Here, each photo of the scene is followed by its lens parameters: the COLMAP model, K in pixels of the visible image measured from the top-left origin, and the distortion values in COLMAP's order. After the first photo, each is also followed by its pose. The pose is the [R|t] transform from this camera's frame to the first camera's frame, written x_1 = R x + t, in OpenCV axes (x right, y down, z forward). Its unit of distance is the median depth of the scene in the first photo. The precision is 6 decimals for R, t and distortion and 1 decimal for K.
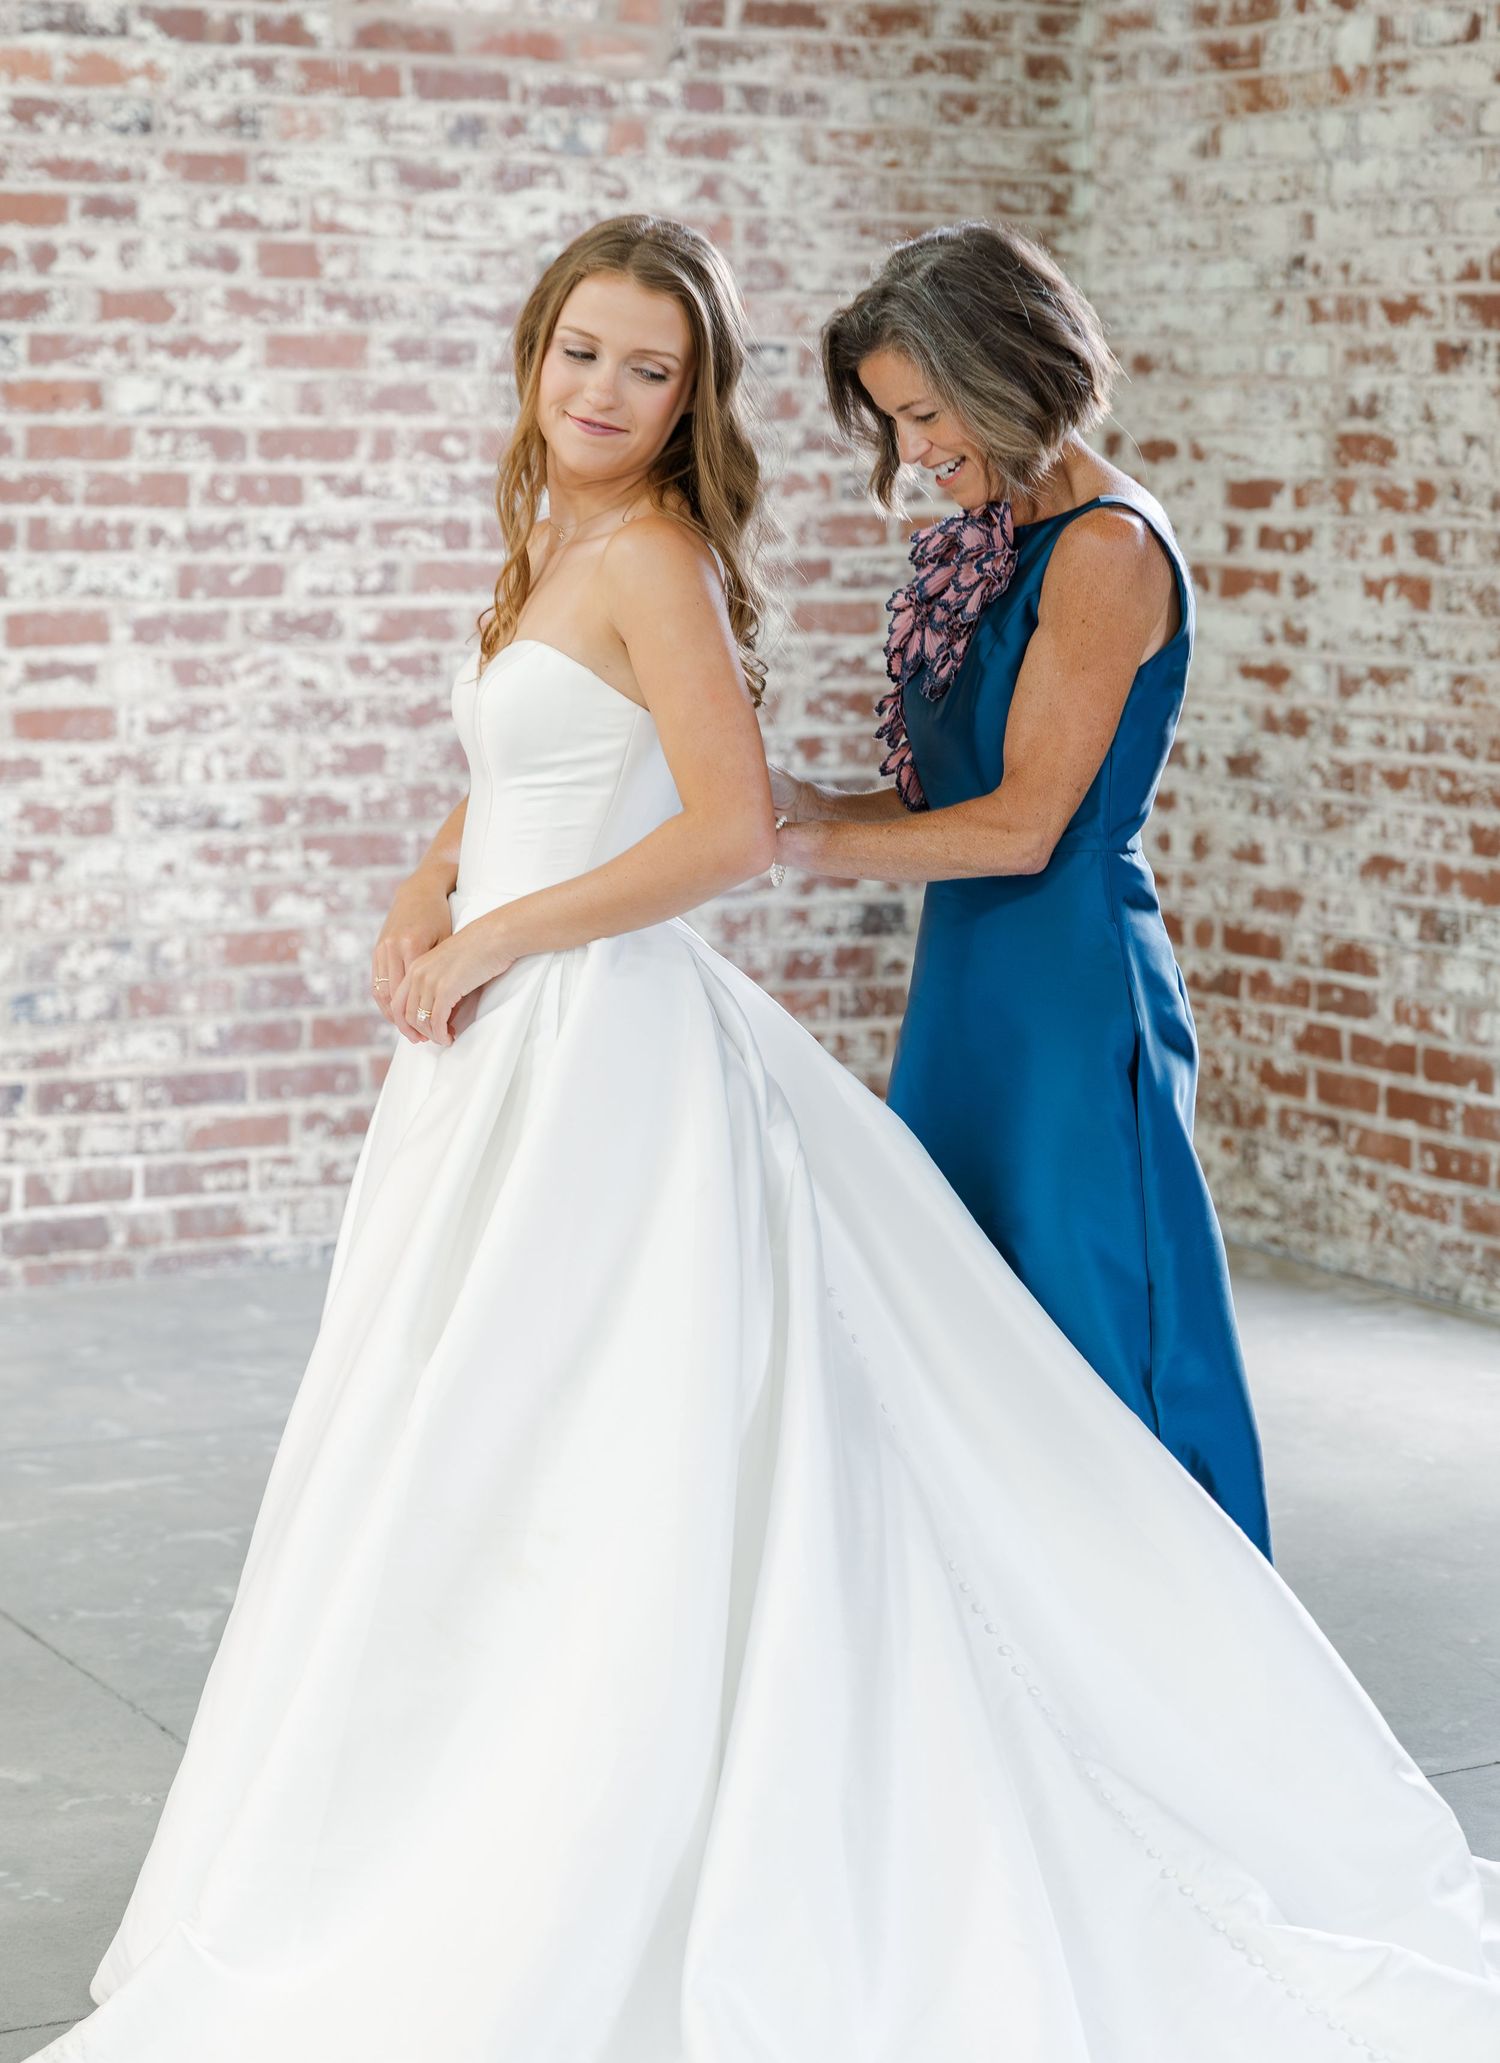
lens RADIAL K [[4203.6, 0, 668.1], [0, 4203.6, 1007.3], [0, 0, 1]] dist [-0.098372, 0.000000]
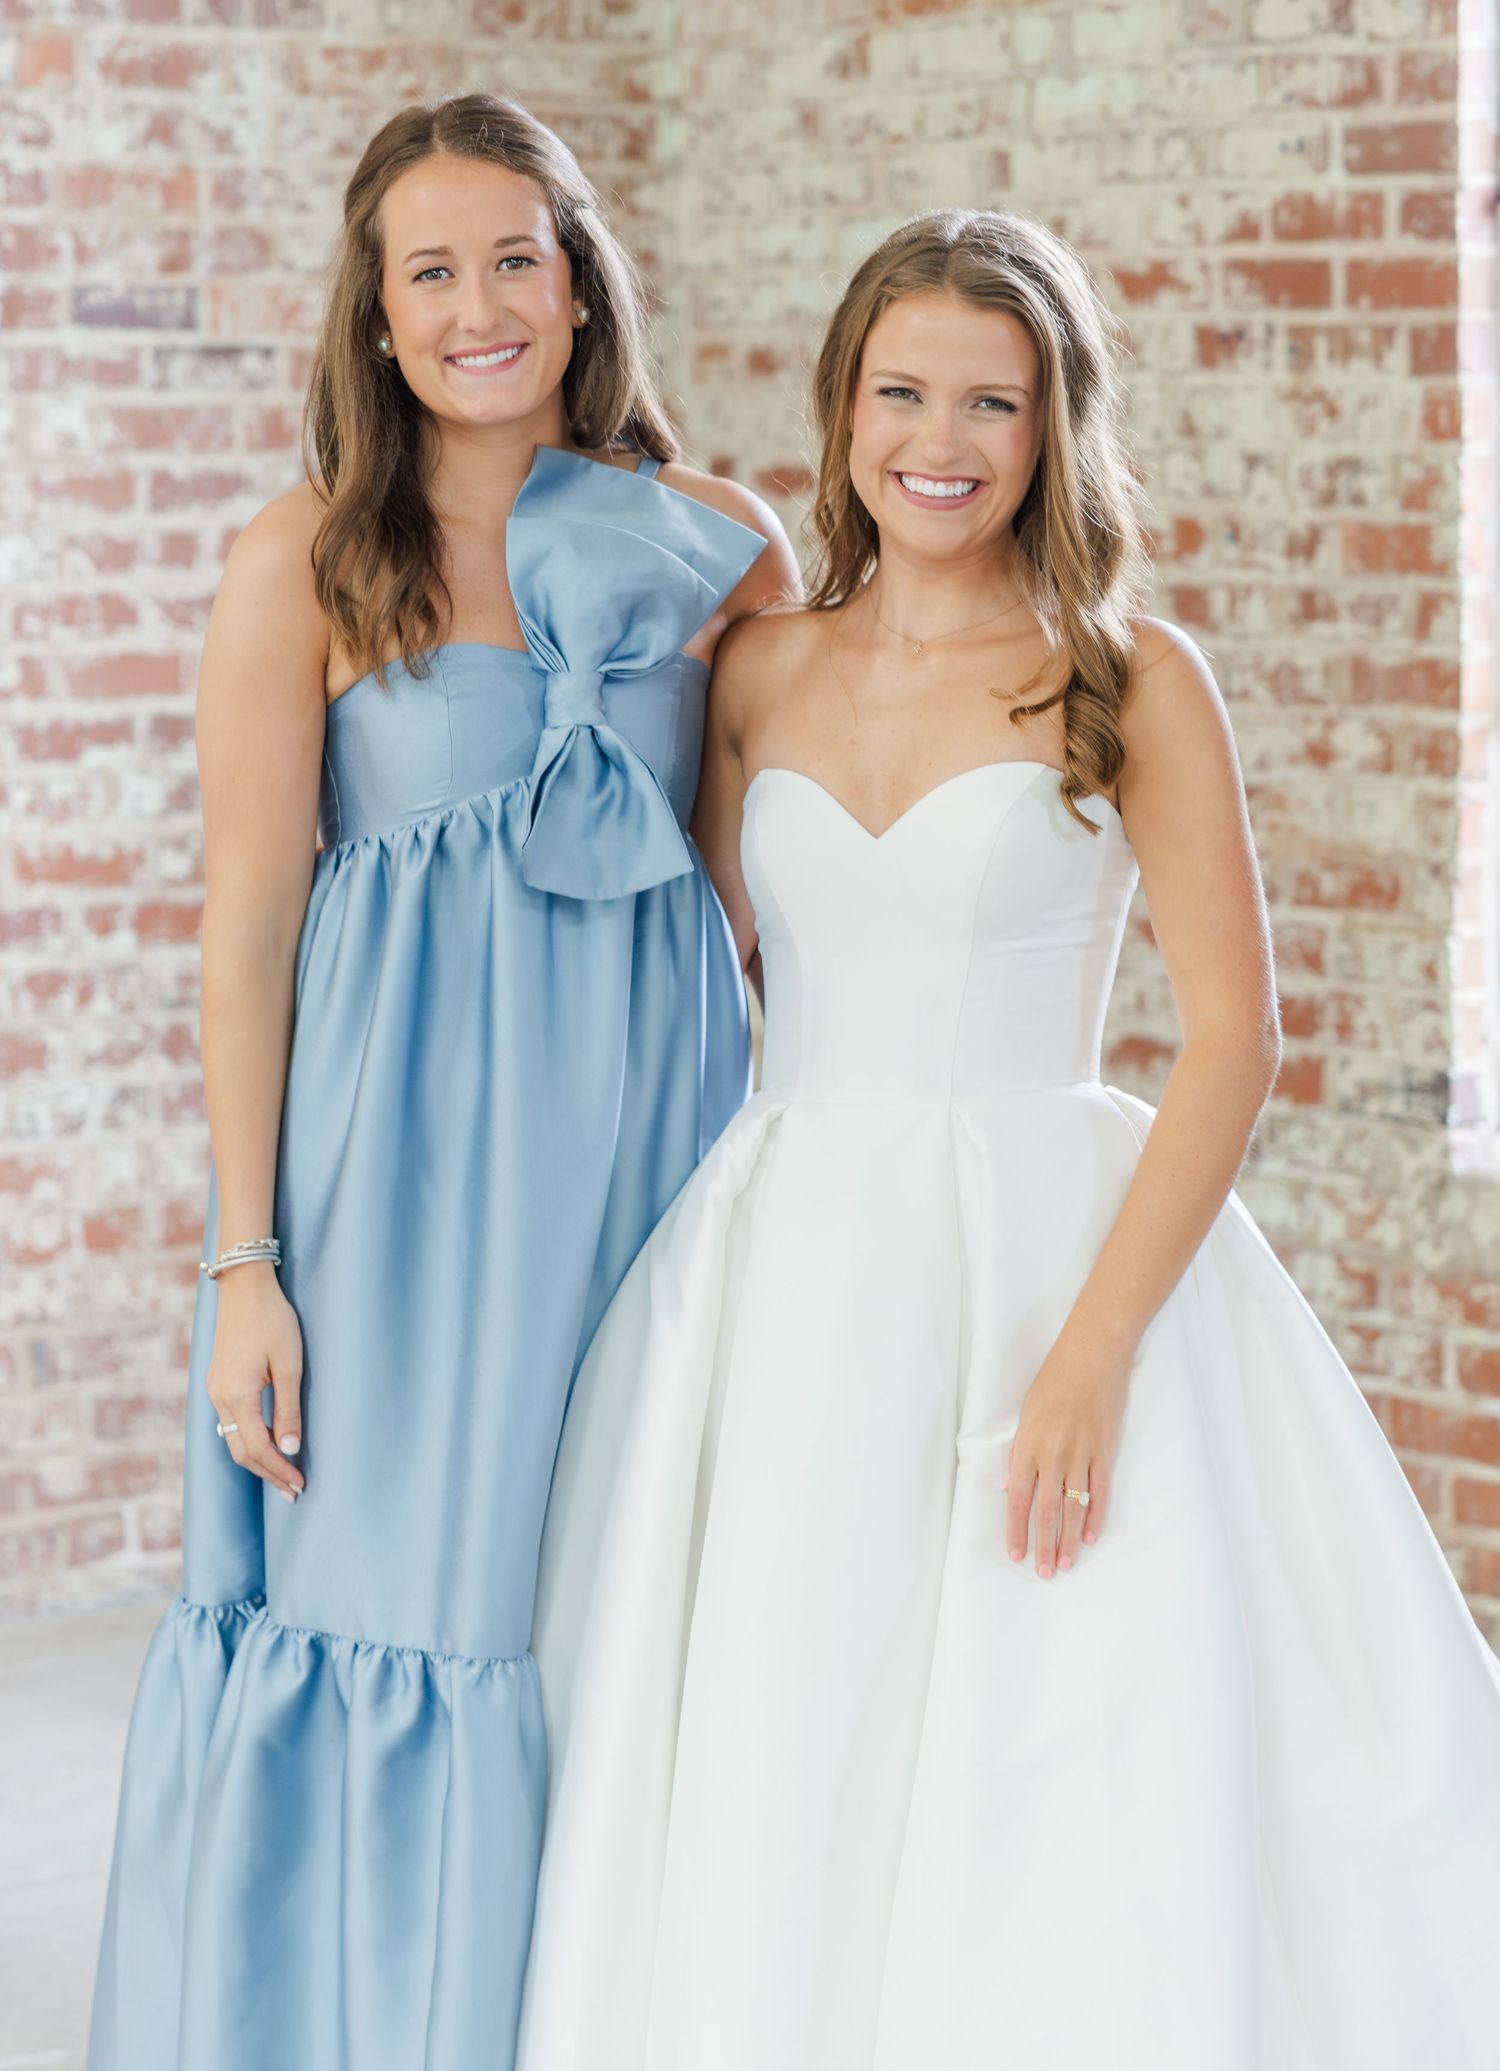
lens RADIAL K [[5246.1, 0, 743.5], [0, 5246.1, 955.7], [0, 0, 1]] dist [-0.159657, 0.000000]
pose [[0.988229, -0.032629, 0.149462, -0.030677], [0.038253, 0.998658, -0.034908, -0.021122], [-0.148123, 0.040215, 0.988151, 0.118392]]
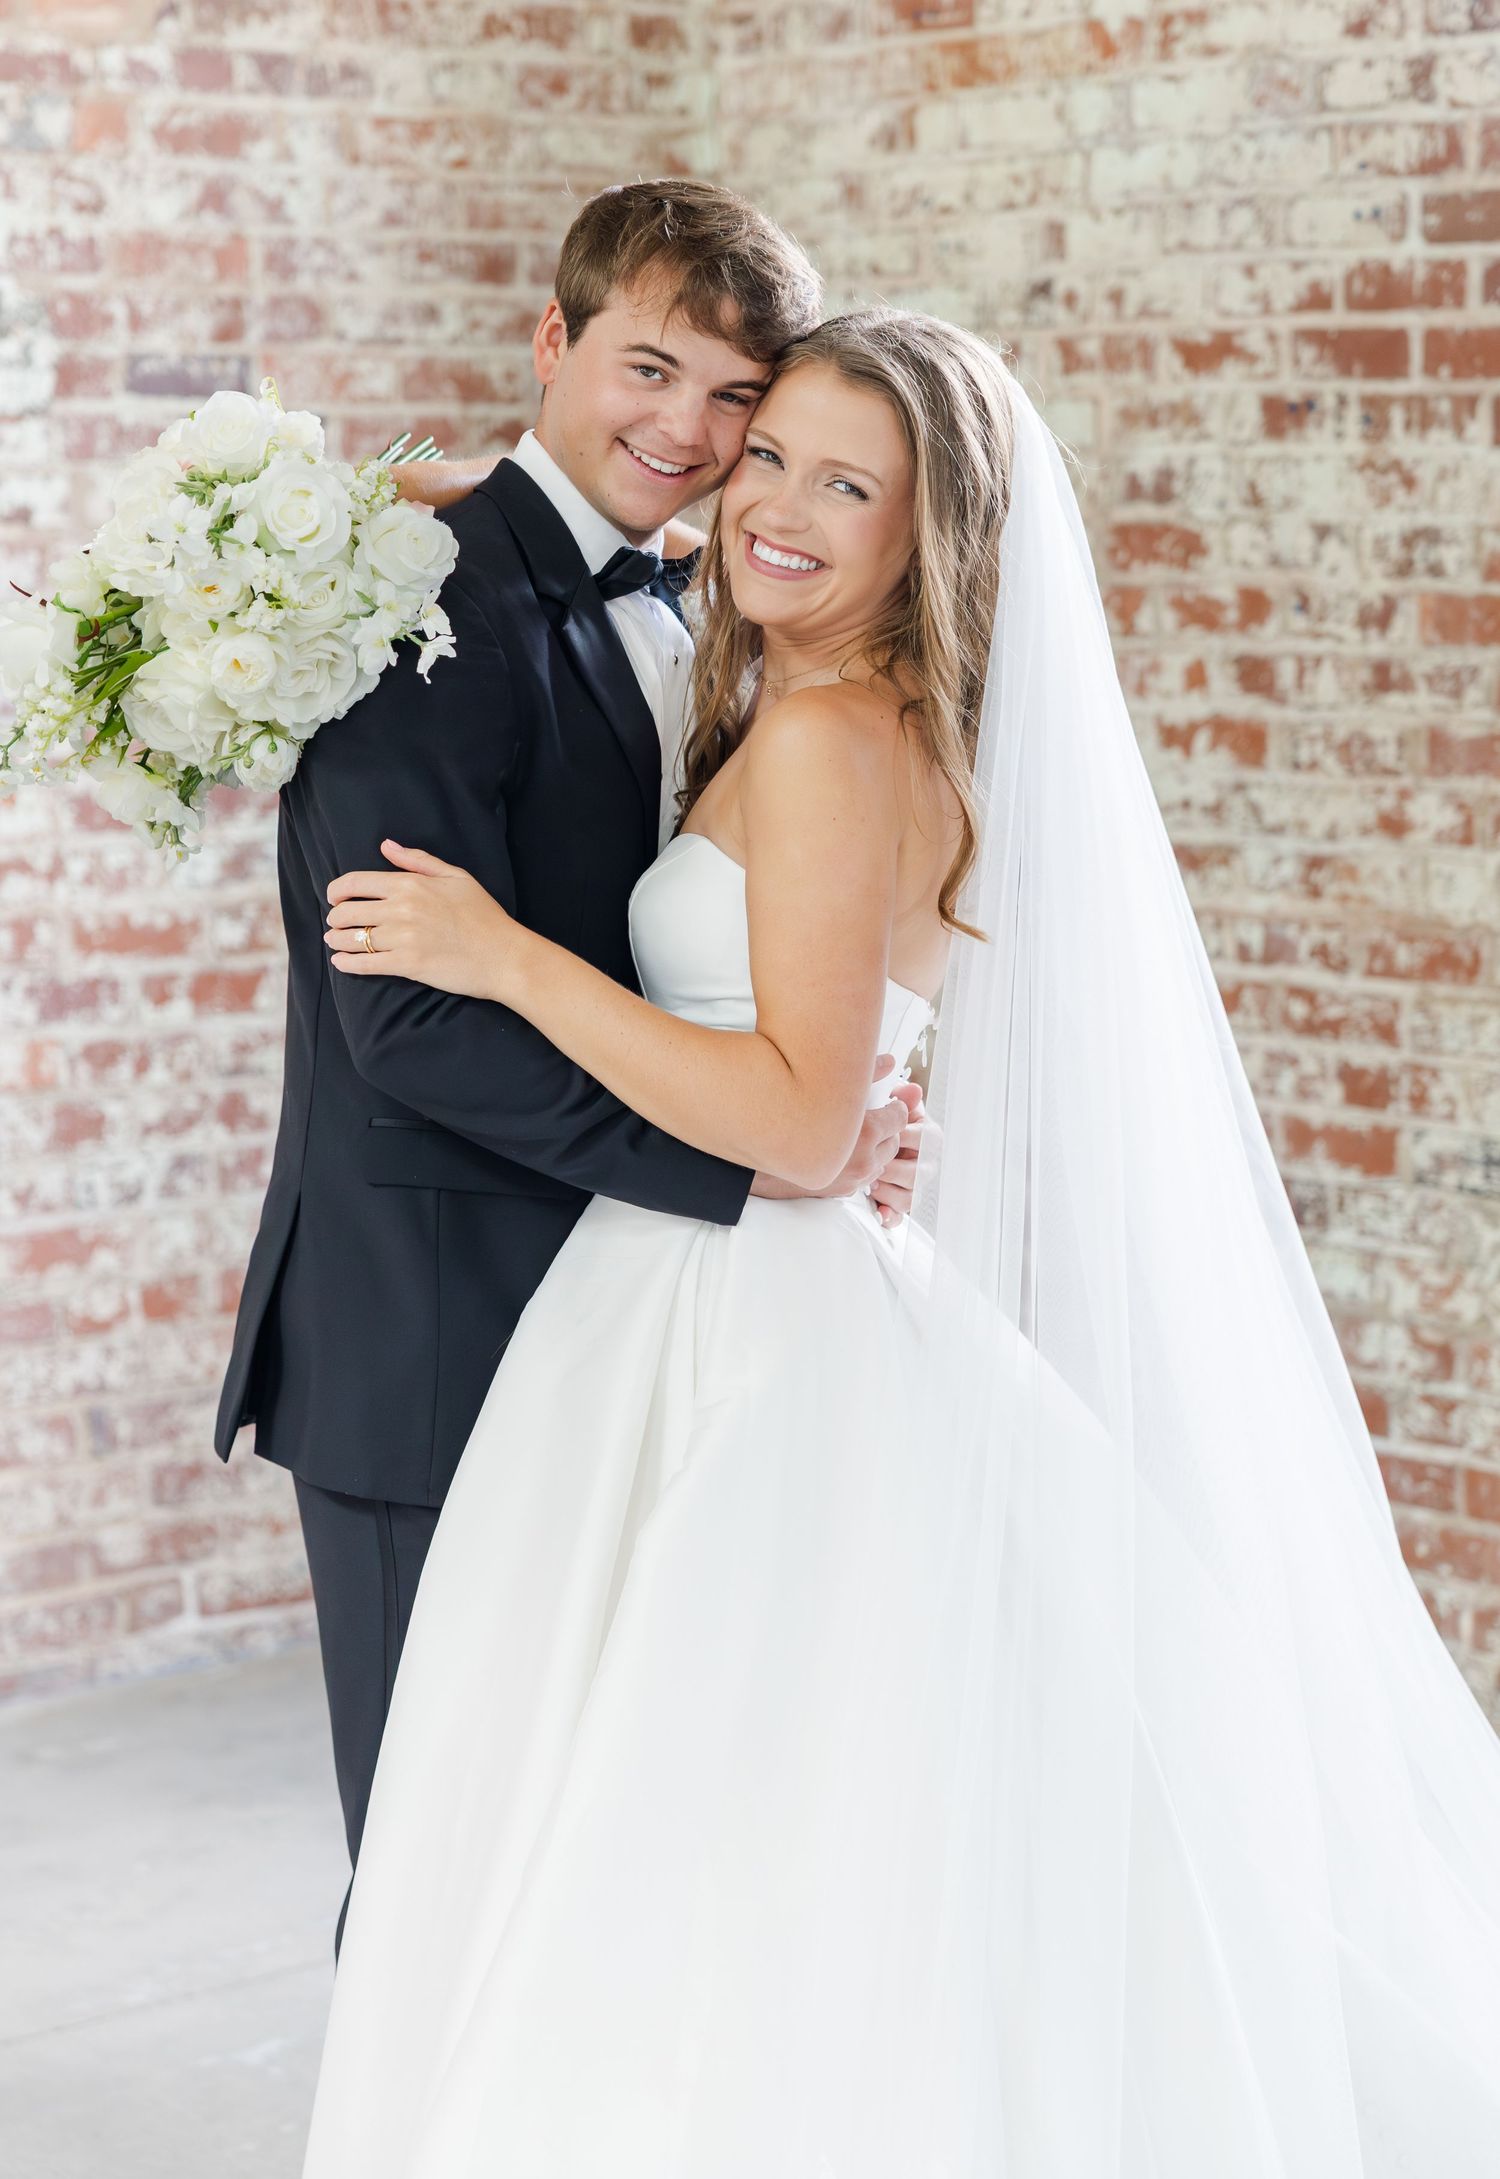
lens RADIAL K [[4518.5, 0, 816.9], [0, 4518.5, 1013.8], [0, 0, 1]] dist [-0.116203, 0.000000]
pose [[0.980298, -0.038615, 0.193714, -0.044600], [0.043258, 0.998868, -0.019798, -0.038810], [-0.192730, 0.027788, 0.980858, 0.243771]]
